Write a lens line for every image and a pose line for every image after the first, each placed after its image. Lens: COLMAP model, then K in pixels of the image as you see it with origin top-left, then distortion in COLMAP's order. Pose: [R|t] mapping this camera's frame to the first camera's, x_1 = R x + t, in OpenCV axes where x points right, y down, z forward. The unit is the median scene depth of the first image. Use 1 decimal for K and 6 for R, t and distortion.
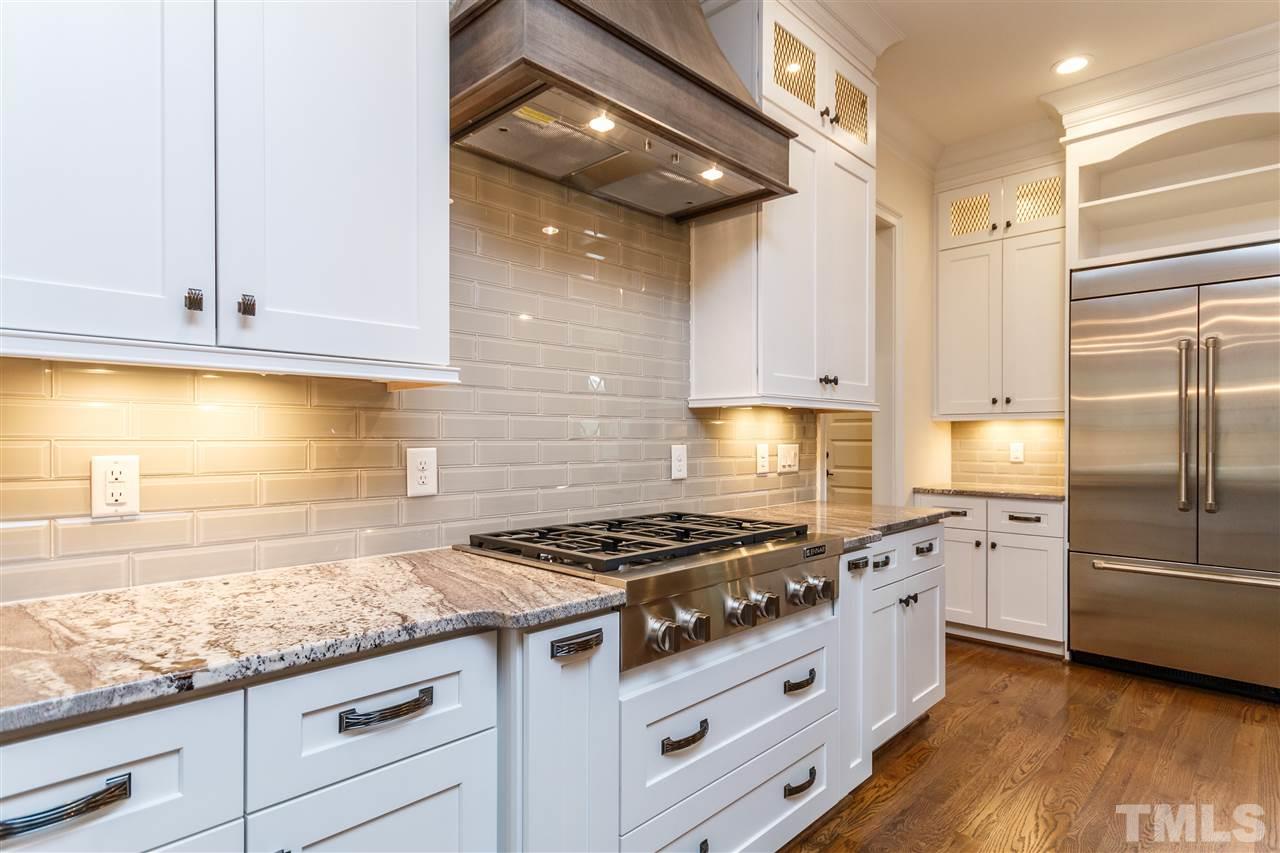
lens RADIAL K [[671.3, 0, 647.9], [0, 671.3, 438.4], [0, 0, 1]] dist [0.010620, 0.001967]
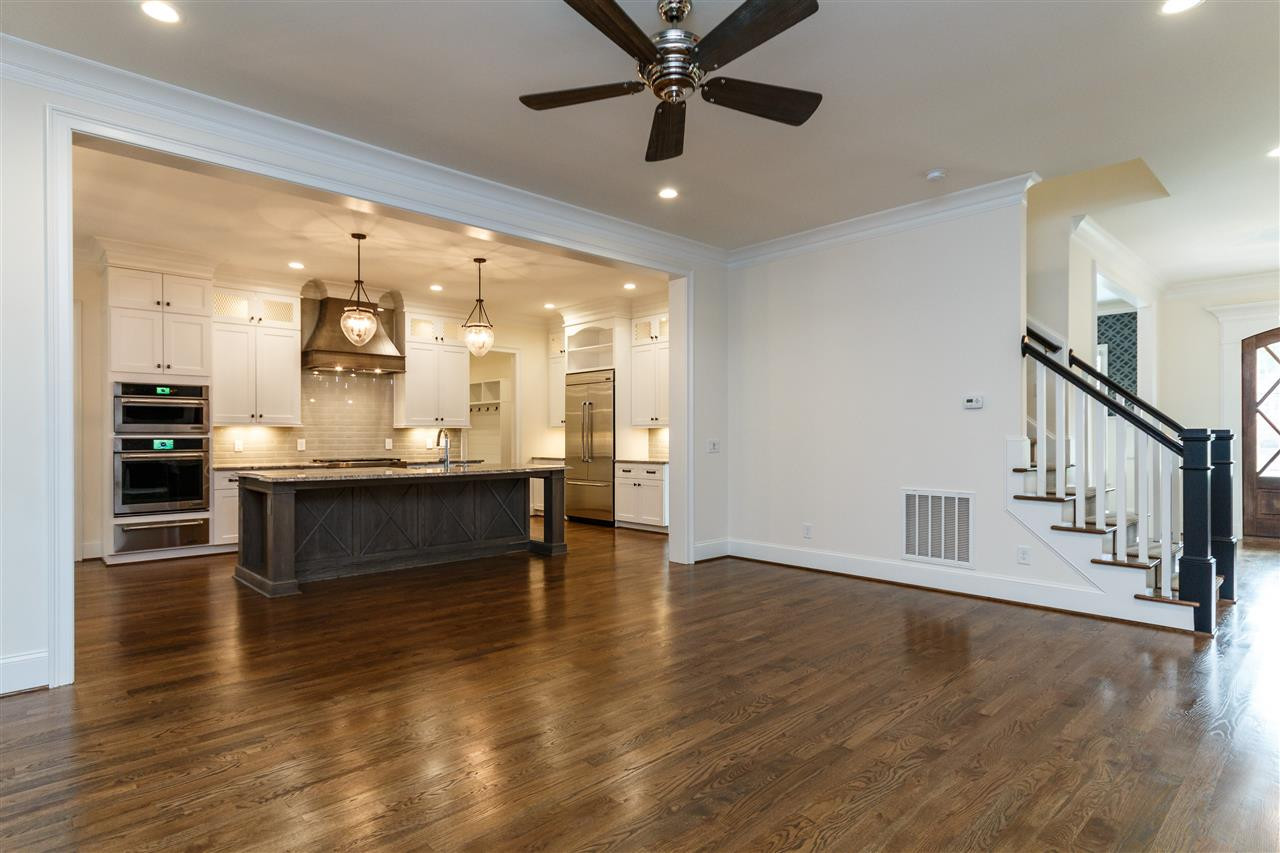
lens RADIAL K [[671.3, 0, 647.9], [0, 671.3, 438.4], [0, 0, 1]] dist [0.010620, 0.001967]
pose [[0.998893, -0.003600, -0.046894, 1.473658], [0.003626, 0.999993, 0.000475, 0.008742], [0.046892, -0.000644, 0.998900, -2.277185]]
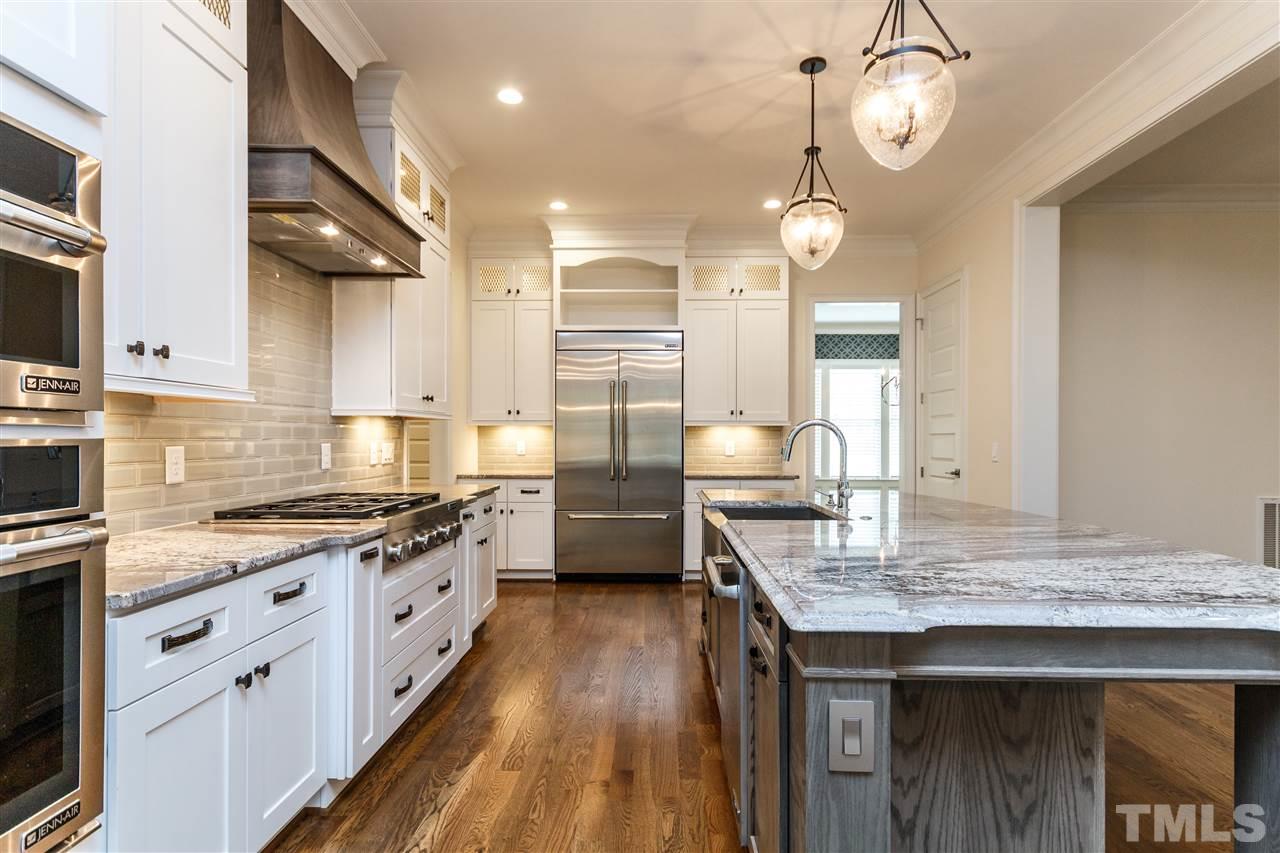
lens RADIAL K [[671.3, 0, 647.9], [0, 671.3, 438.4], [0, 0, 1]] dist [0.010620, 0.001967]
pose [[0.734118, -0.001699, 0.679020, -0.374742], [0.001051, 0.999999, 0.001366, -0.001576], [-0.679021, -0.000290, 0.734119, -0.390575]]
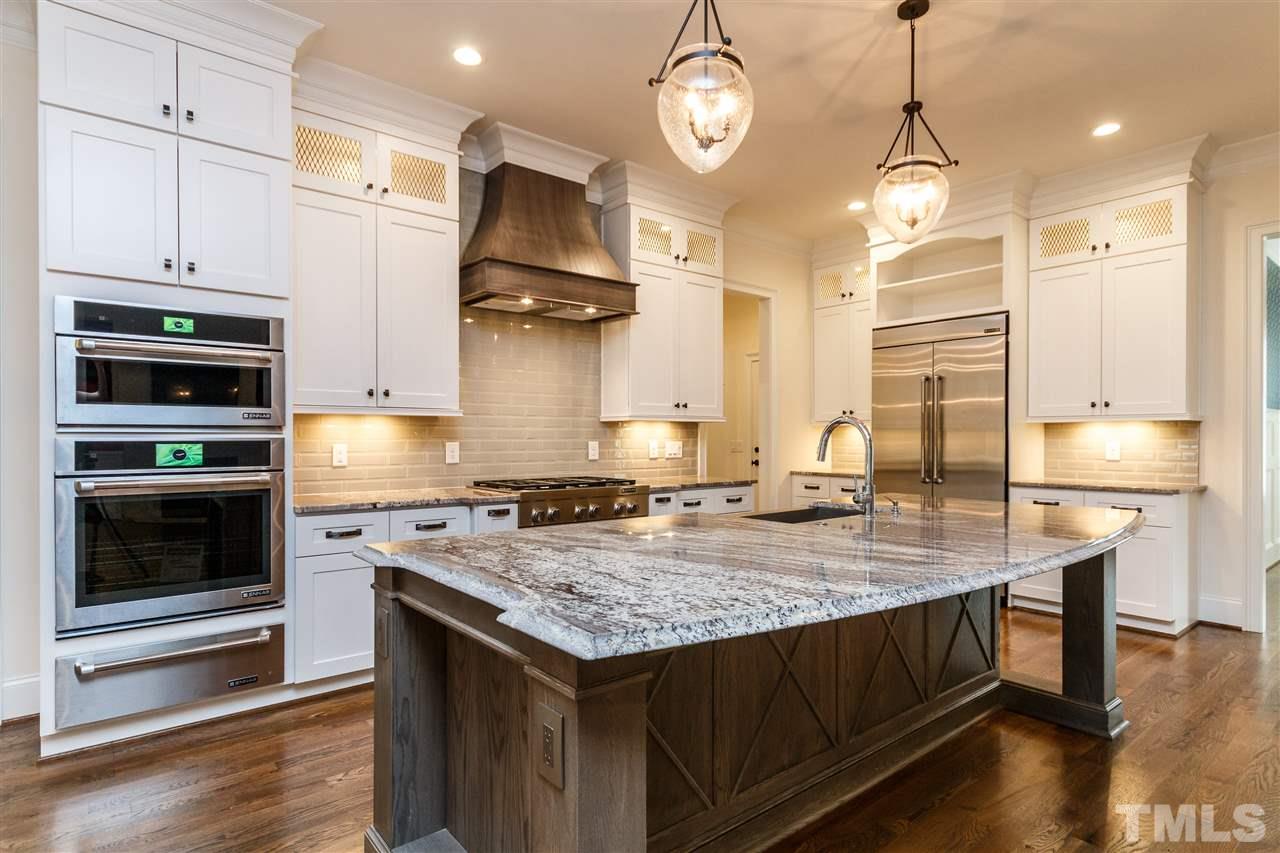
lens RADIAL K [[671.3, 0, 647.9], [0, 671.3, 438.4], [0, 0, 1]] dist [0.010620, 0.001967]
pose [[0.993415, -0.001191, -0.114570, 0.397200], [0.001246, 0.999999, 0.000406, 0.000488], [0.114569, -0.000546, 0.993415, -0.810390]]
